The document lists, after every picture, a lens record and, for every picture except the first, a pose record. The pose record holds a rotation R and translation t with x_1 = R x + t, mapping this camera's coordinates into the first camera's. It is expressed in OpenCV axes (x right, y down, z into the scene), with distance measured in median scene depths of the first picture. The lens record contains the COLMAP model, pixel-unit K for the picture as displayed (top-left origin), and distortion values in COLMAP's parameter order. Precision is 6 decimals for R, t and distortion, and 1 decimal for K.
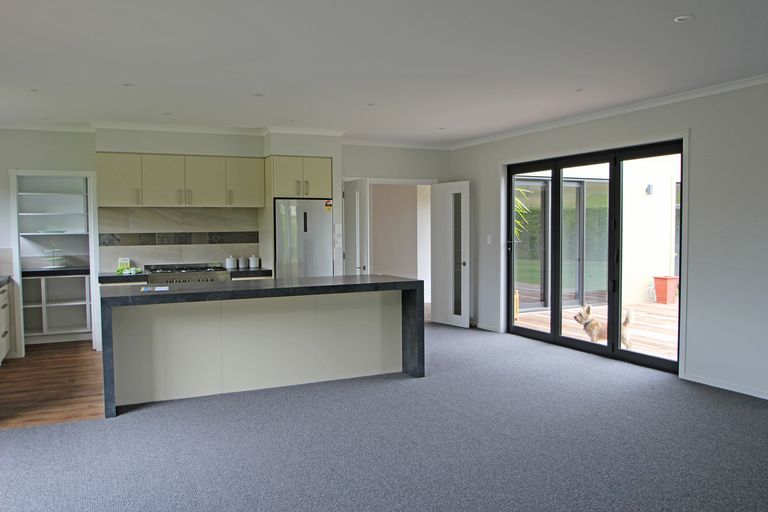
lens RADIAL K [[609.5, 0, 383.2], [0, 609.5, 254.8], [0, 0, 1]] dist [-0.049221, -0.007448]
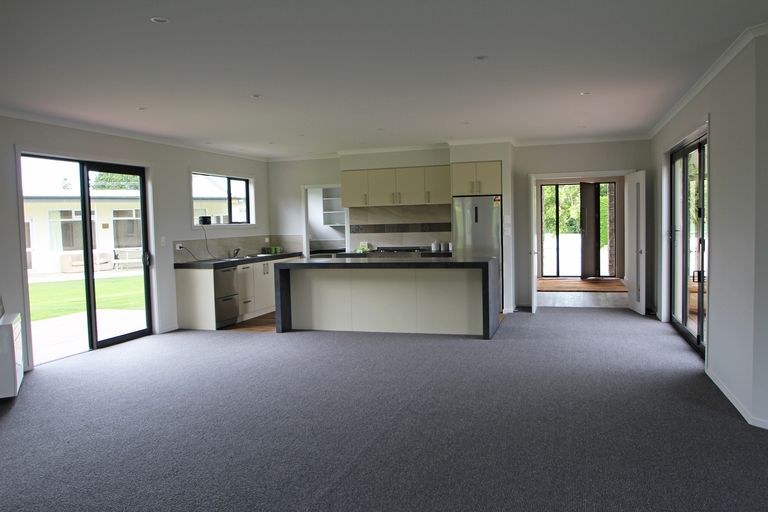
lens RADIAL K [[609.5, 0, 386.8], [0, 609.5, 257.1], [0, 0, 1]] dist [-0.049221, -0.007448]
pose [[0.734286, 0.028256, -0.678252, 0.590623], [-0.011813, 0.999514, 0.028852, -0.000655], [0.678738, -0.013173, 0.734262, -0.039610]]
